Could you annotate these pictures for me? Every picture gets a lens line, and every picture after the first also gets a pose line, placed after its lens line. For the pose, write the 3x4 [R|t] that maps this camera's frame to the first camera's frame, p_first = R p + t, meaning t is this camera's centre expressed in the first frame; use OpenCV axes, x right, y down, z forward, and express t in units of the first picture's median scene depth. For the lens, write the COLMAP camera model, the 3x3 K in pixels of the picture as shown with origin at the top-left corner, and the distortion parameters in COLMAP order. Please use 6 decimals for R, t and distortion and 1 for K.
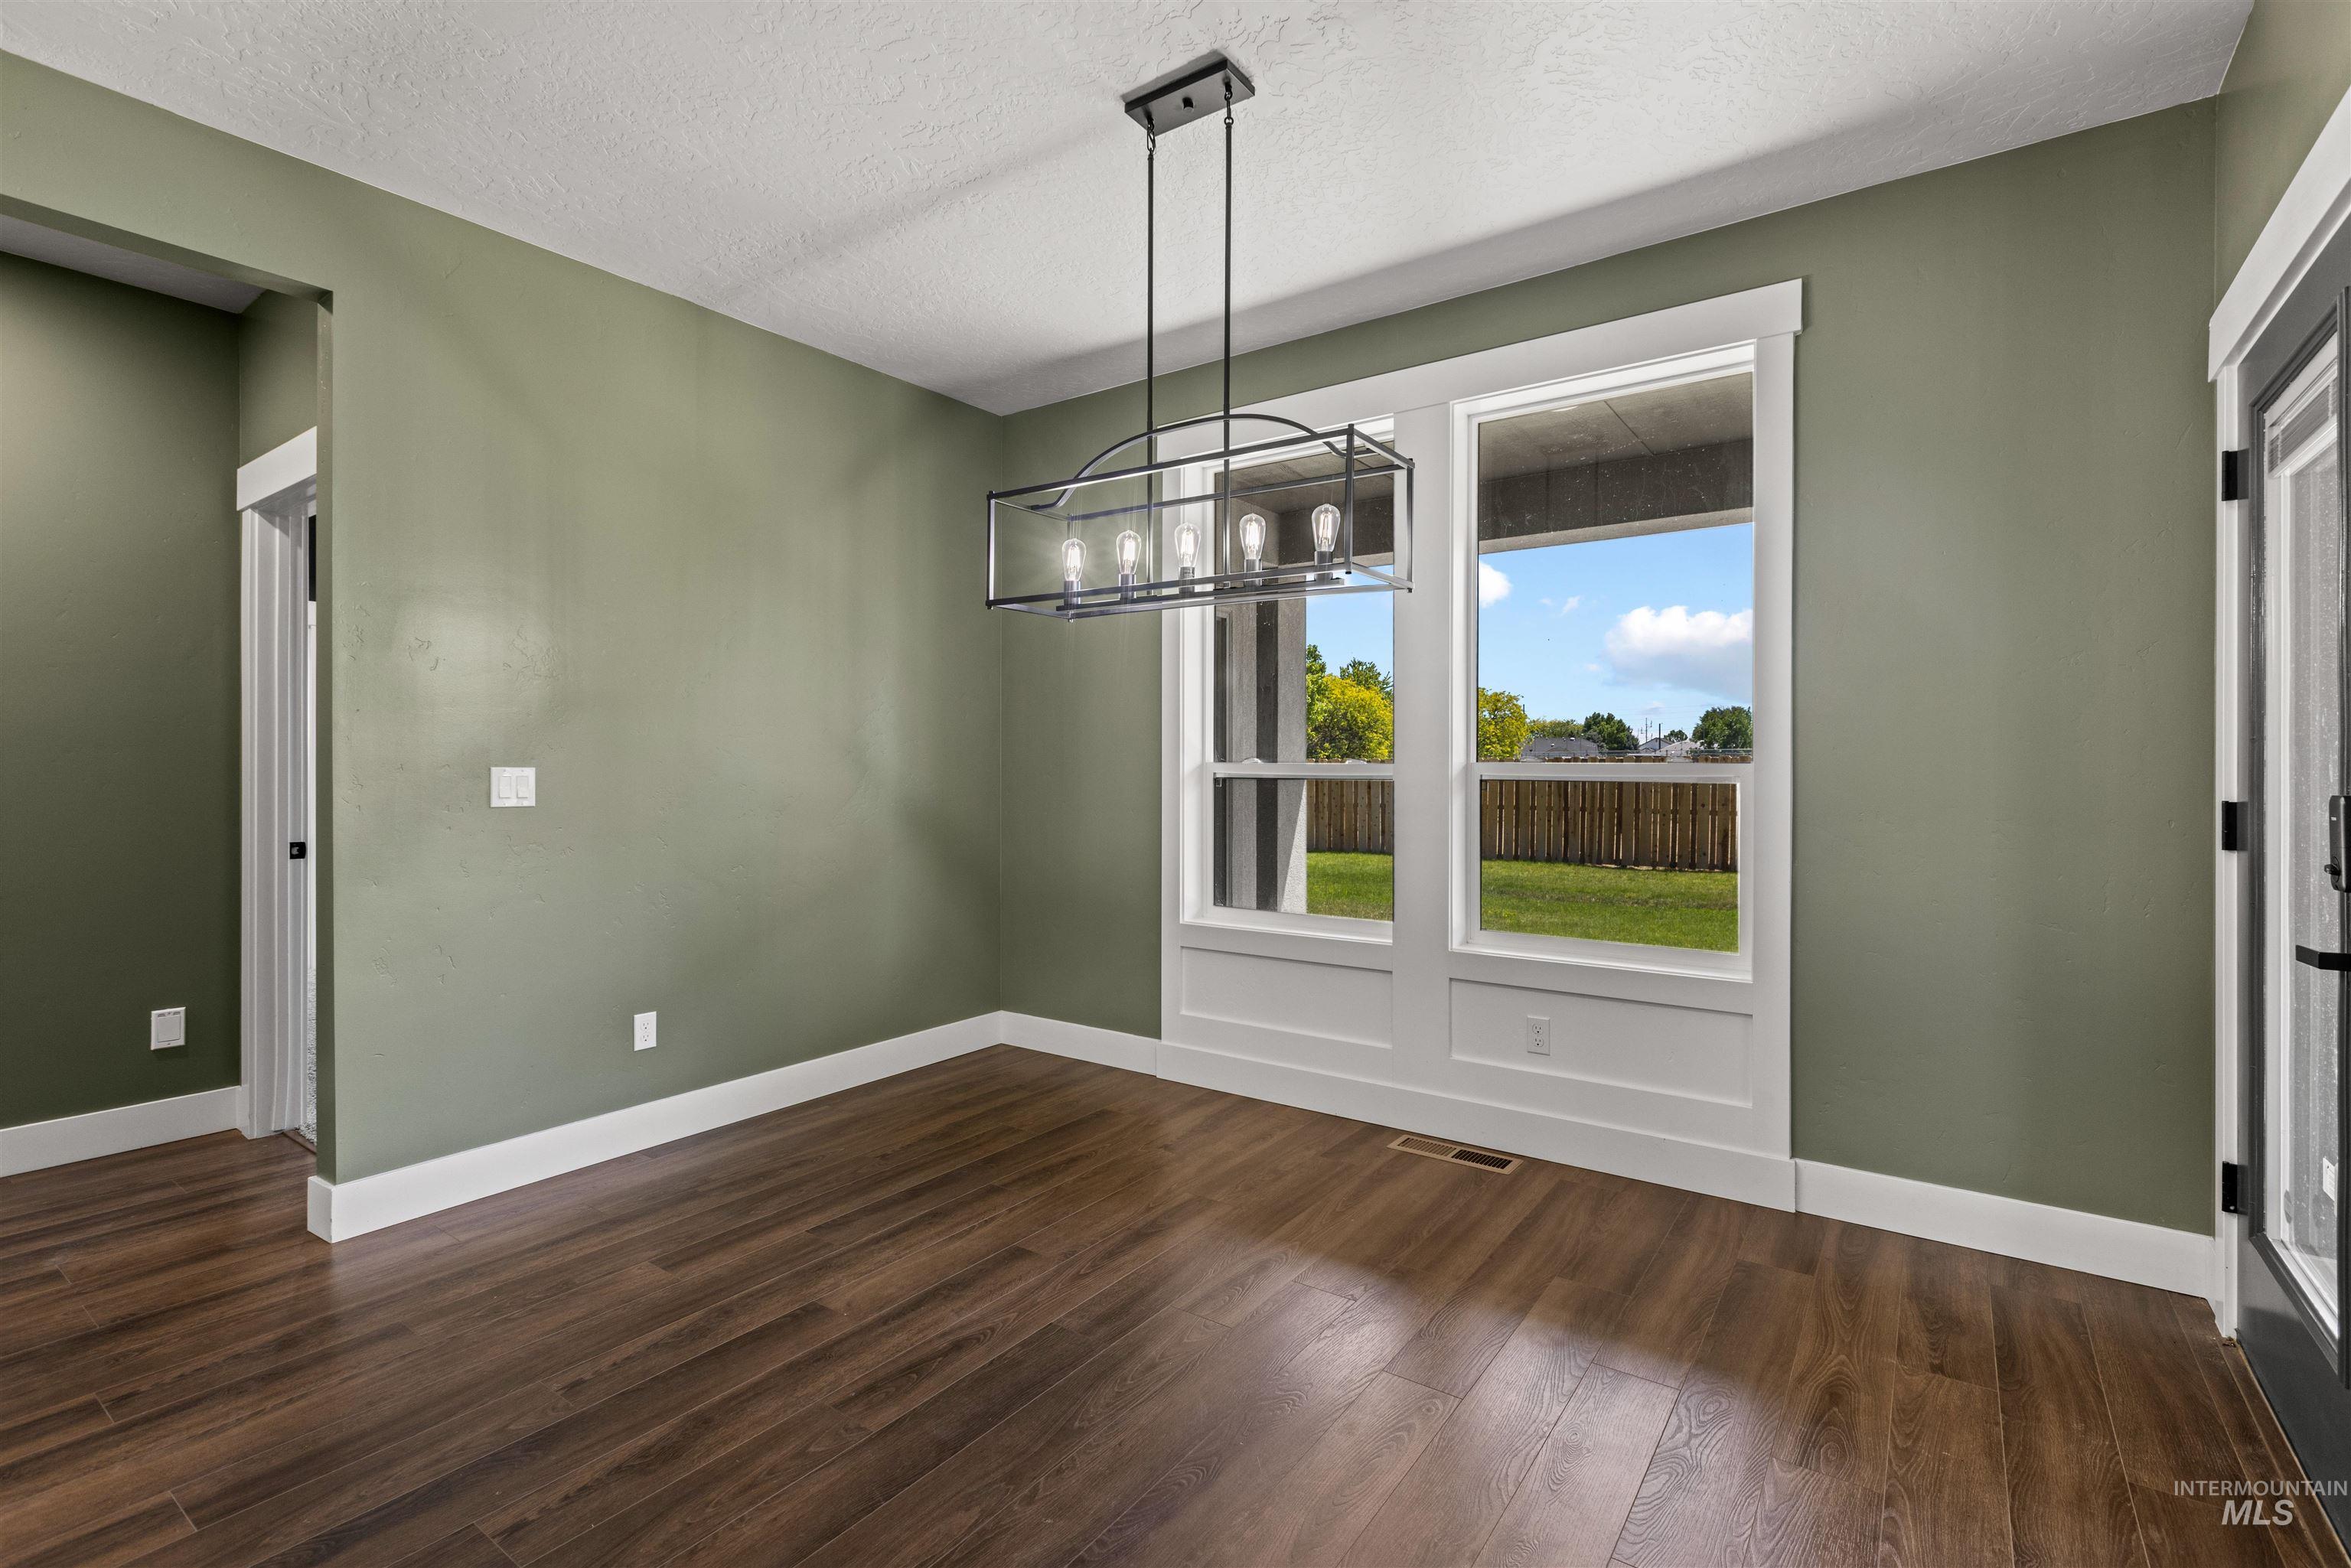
lens RADIAL K [[1074.9, 0, 1185.6], [0, 1074.9, 769.0], [0, 0, 1]] dist [-0.002122, -0.000893]
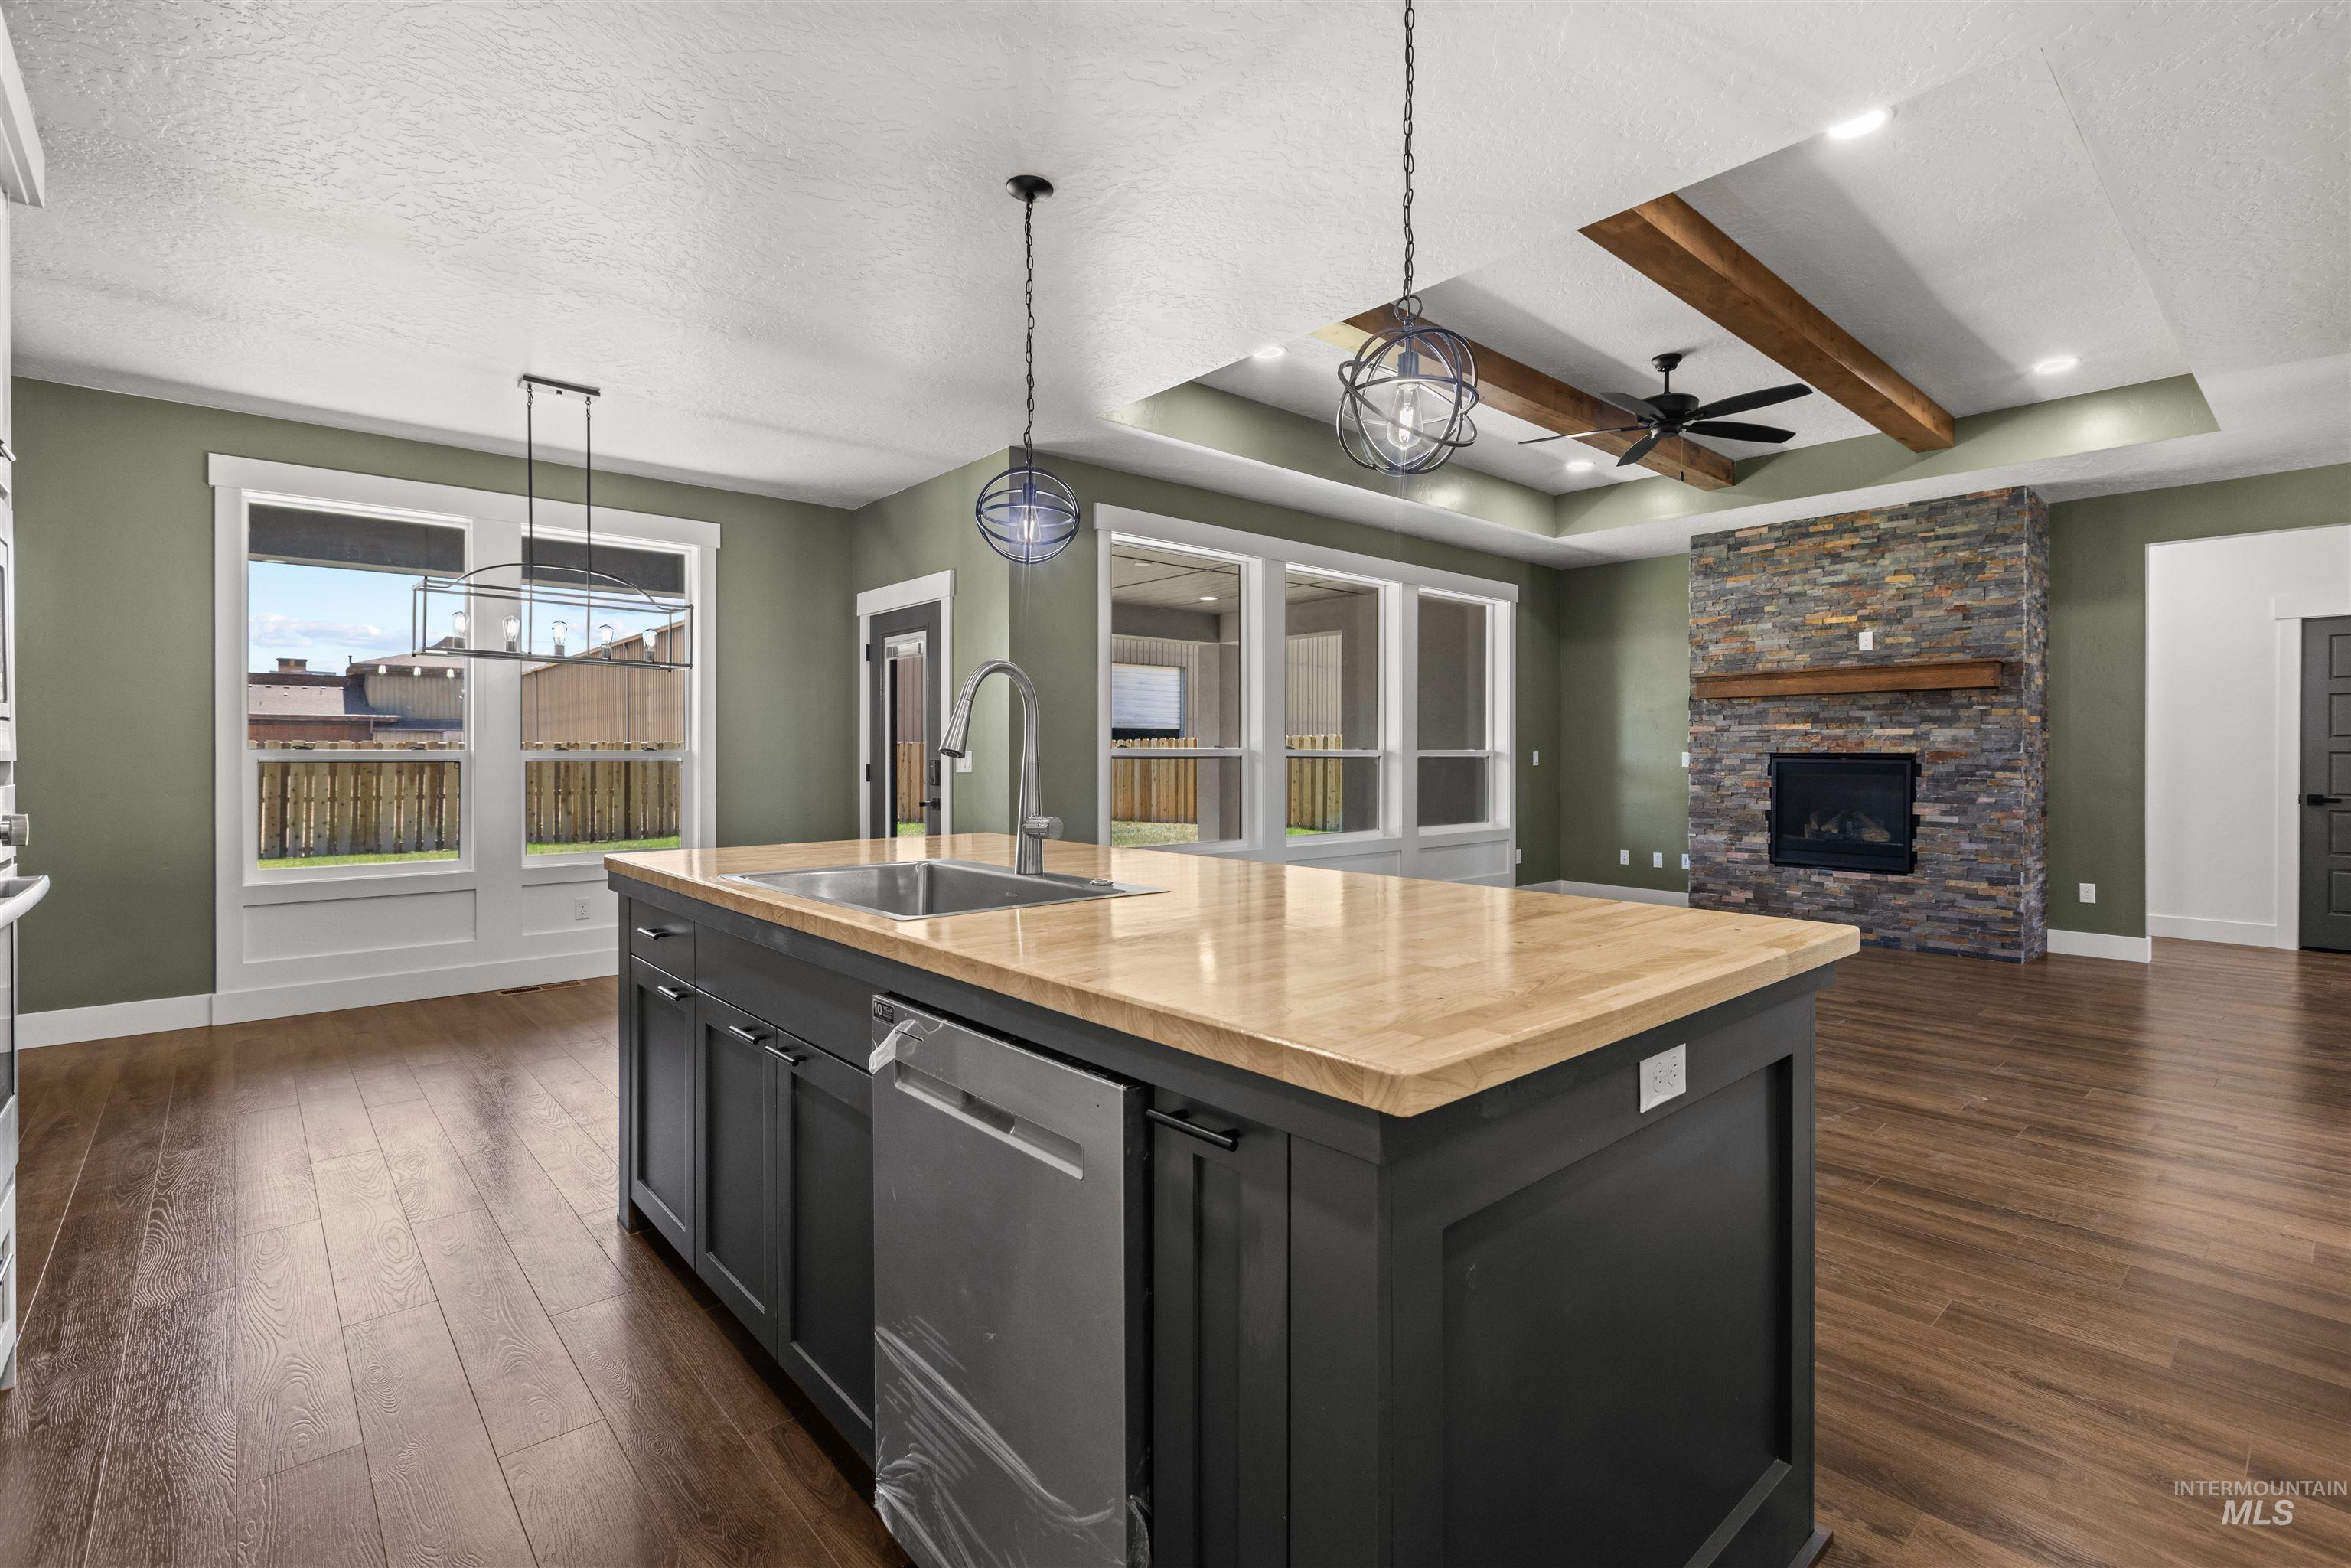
lens RADIAL K [[1070.4, 0, 1156.4], [0, 1070.4, 756.8], [0, 0, 1]] dist [0.001701, -0.002842]
pose [[0.226568, -0.003765, 0.973988, -1.210576], [0.005269, 0.999983, 0.002640, 0.003908], [-0.973981, 0.004534, 0.226584, -0.300203]]
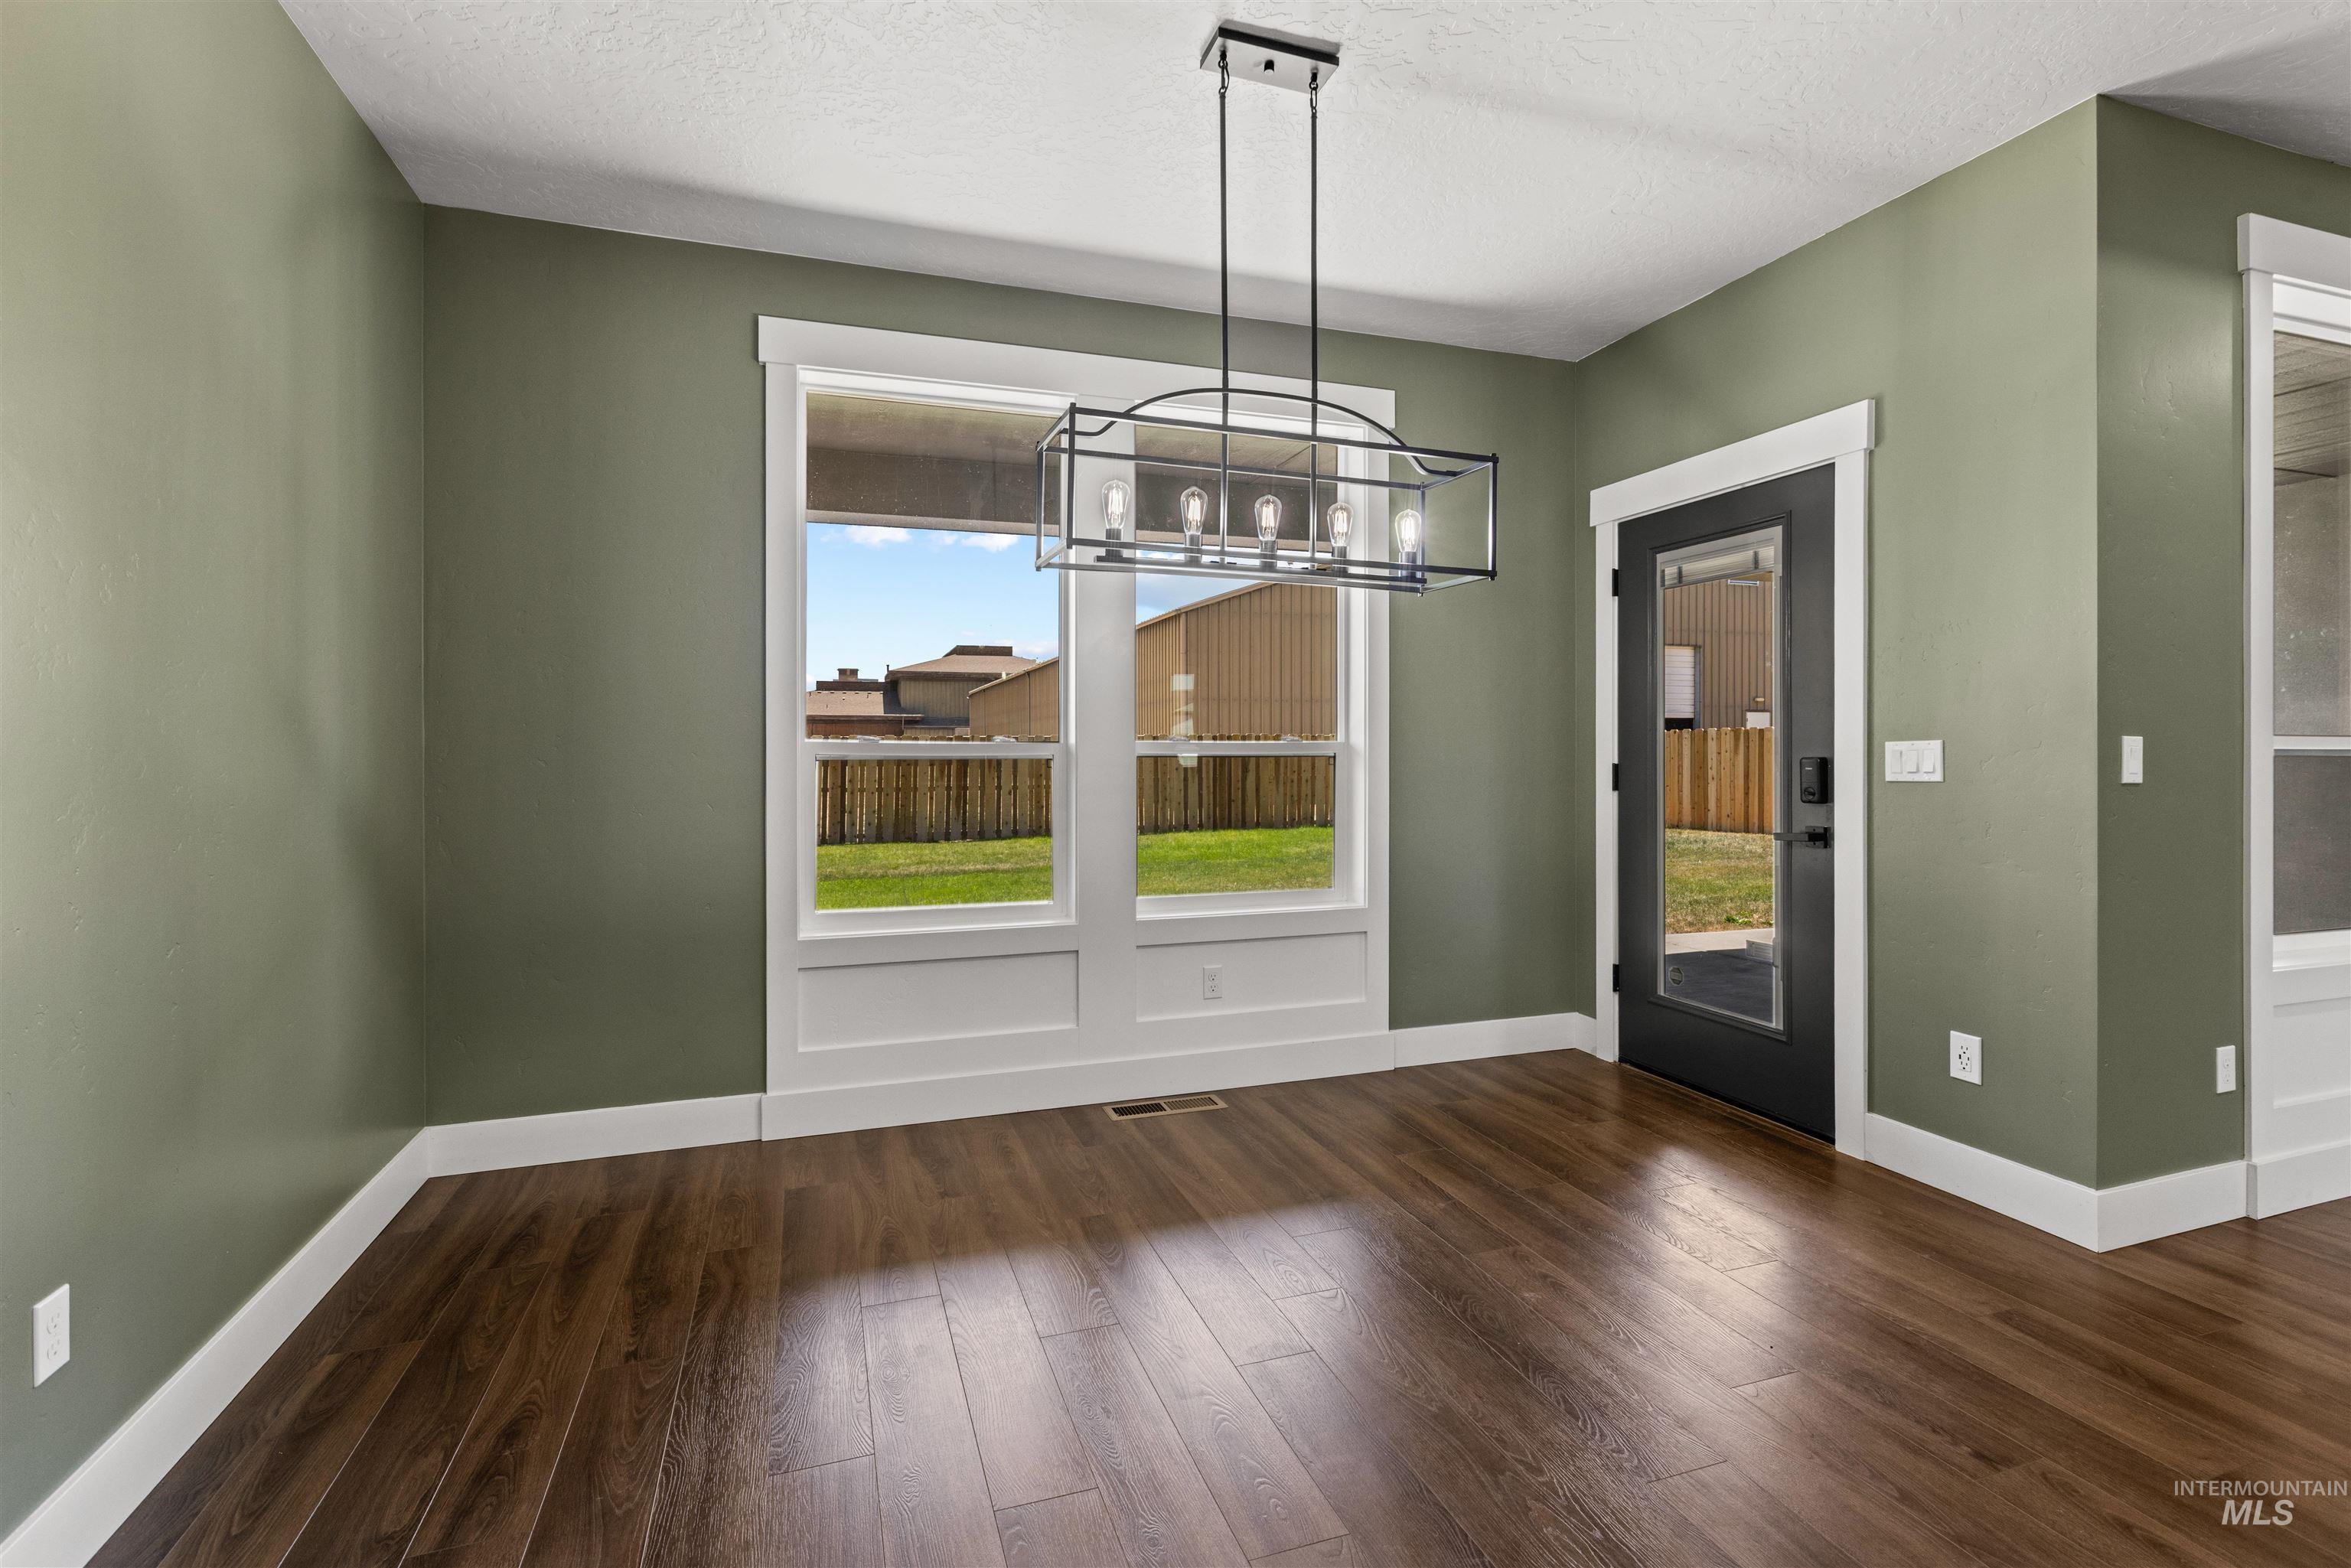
lens RADIAL K [[1070.4, 0, 1156.4], [0, 1070.4, 756.8], [0, 0, 1]] dist [0.001701, -0.002842]
pose [[0.586847, -0.009097, 0.809647, -0.668498], [0.006400, 0.999958, 0.006596, 0.000684], [-0.809673, 0.001311, 0.586880, 0.407261]]
